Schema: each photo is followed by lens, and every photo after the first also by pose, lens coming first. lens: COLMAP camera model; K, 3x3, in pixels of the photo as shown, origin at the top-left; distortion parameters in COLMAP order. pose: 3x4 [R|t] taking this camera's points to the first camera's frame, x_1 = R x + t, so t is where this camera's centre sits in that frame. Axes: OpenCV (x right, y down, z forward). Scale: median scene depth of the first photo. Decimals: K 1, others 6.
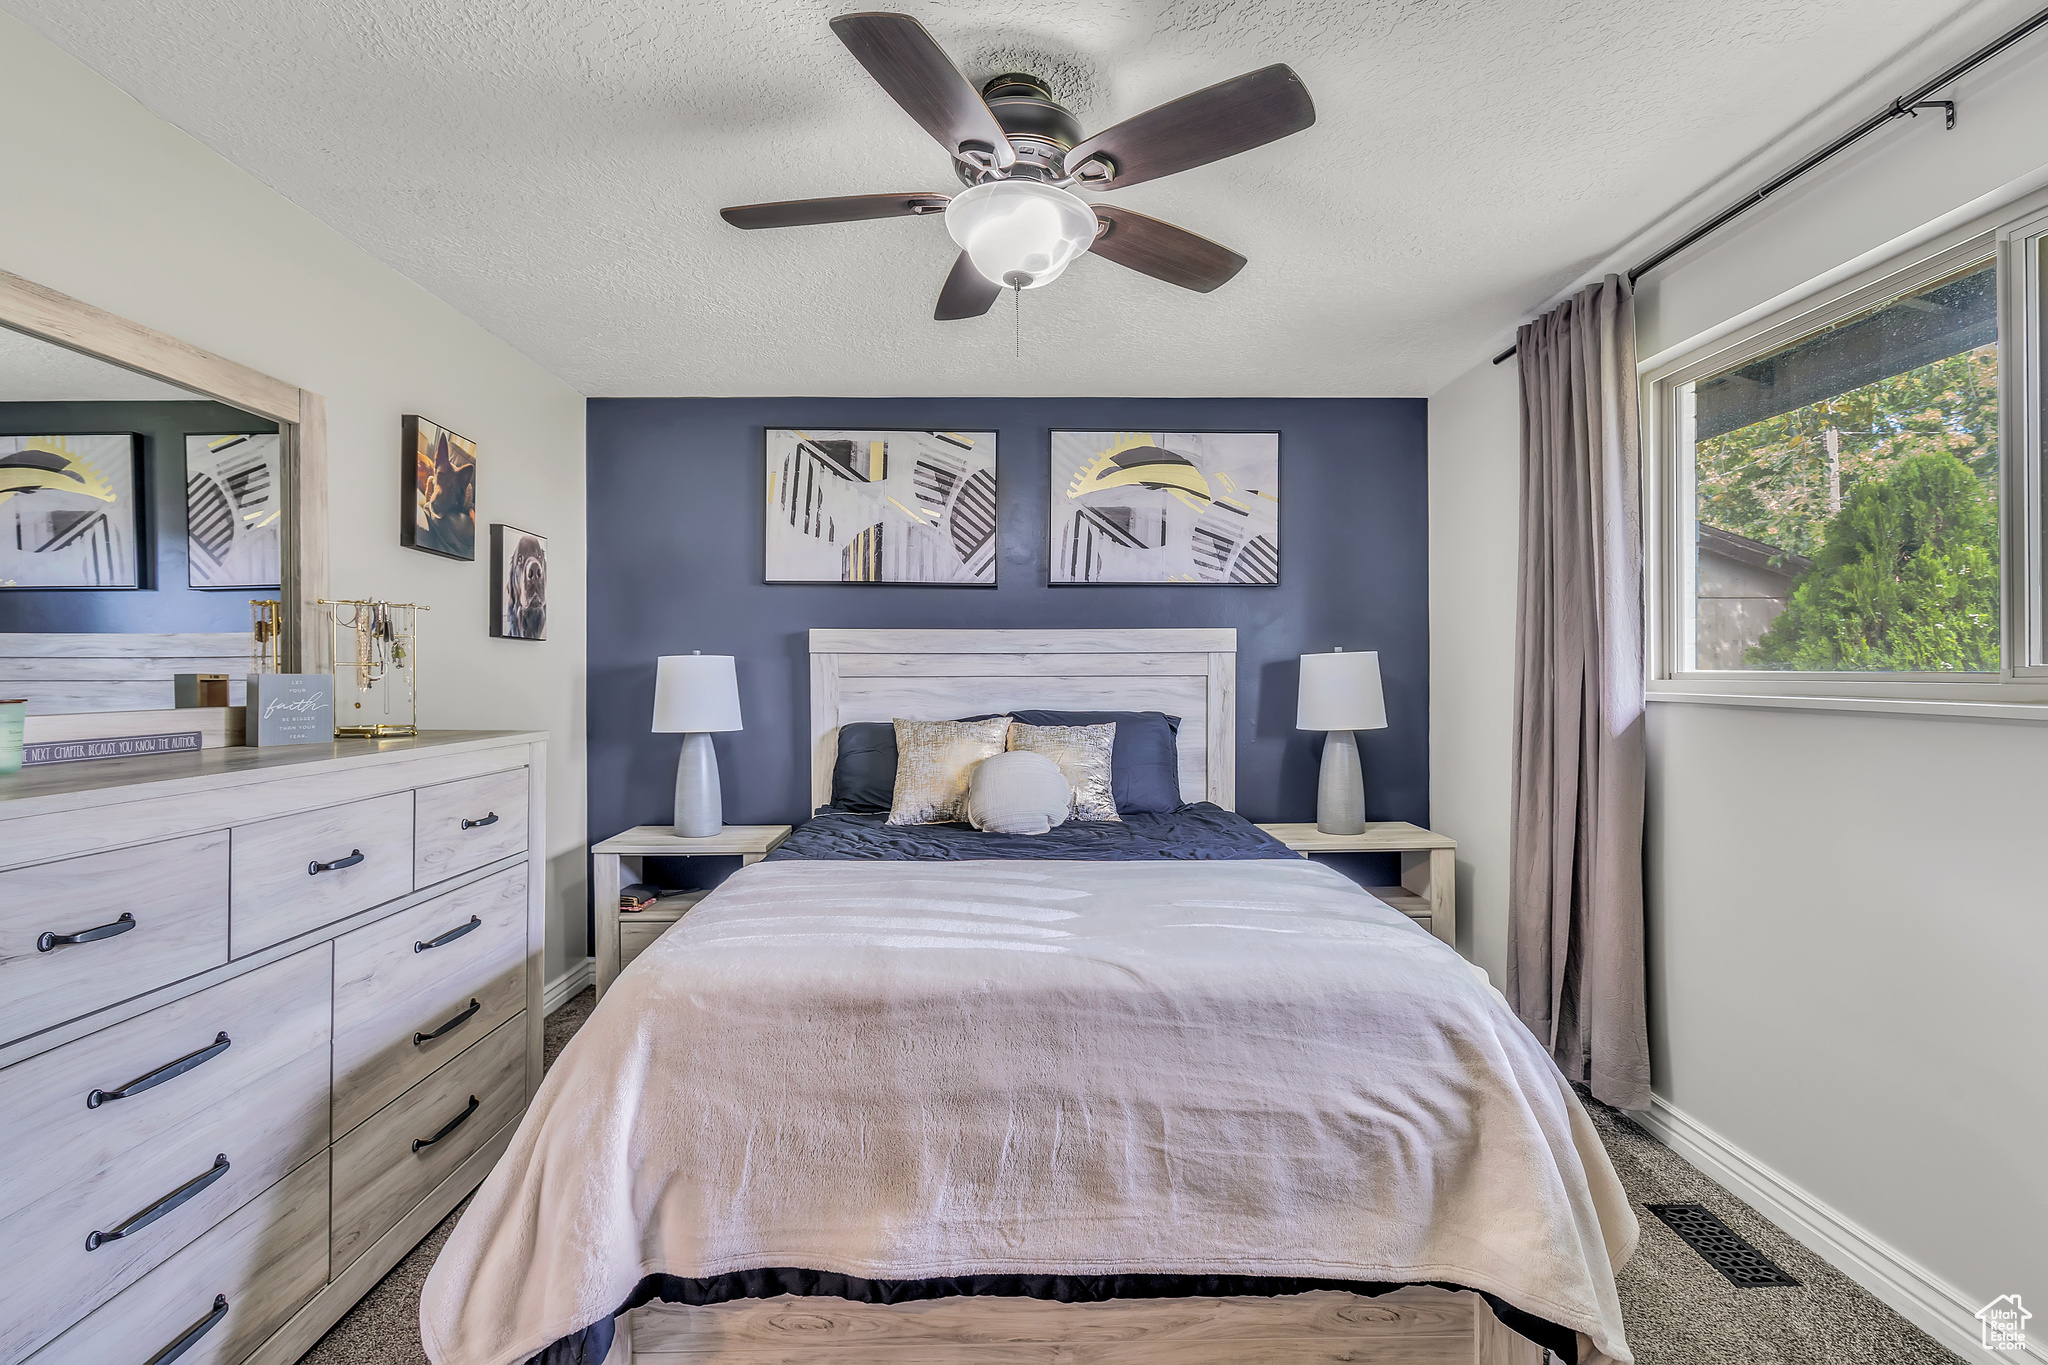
lens RADIAL K [[942.6, 0, 1013.3], [0, 942.6, 658.9], [0, 0, 1]] dist [0.000082, 0.000074]
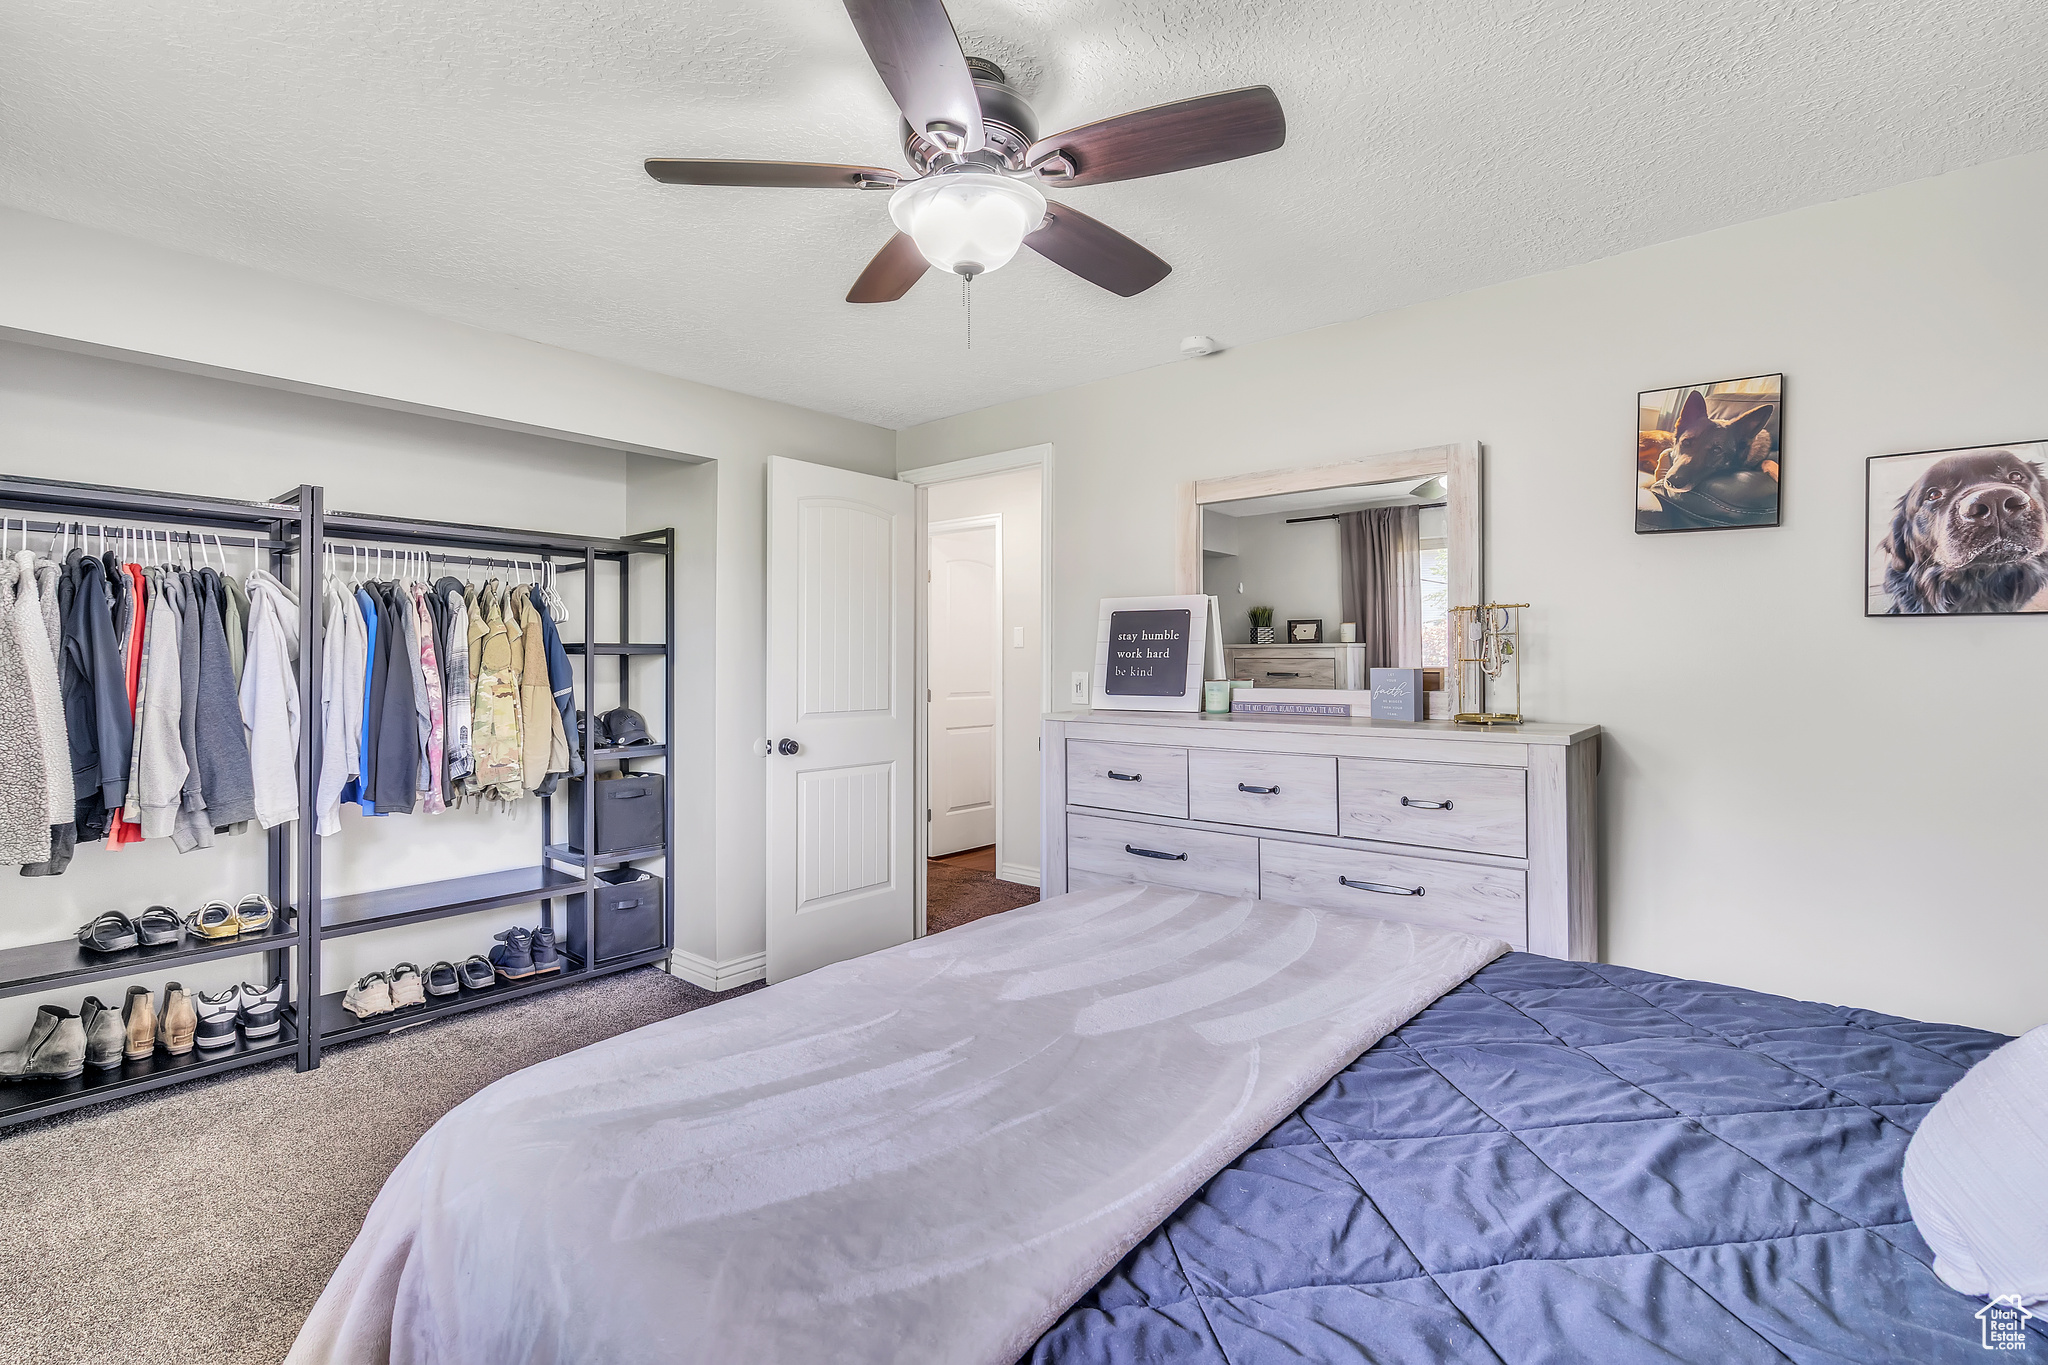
lens RADIAL K [[942.6, 0, 1013.3], [0, 942.6, 658.9], [0, 0, 1]] dist [0.000082, 0.000074]
pose [[-0.656168, -0.003048, -0.754609, 0.468535], [0.011904, 0.999826, -0.014390, 0.011894], [0.754521, -0.018425, -0.656017, 1.110343]]
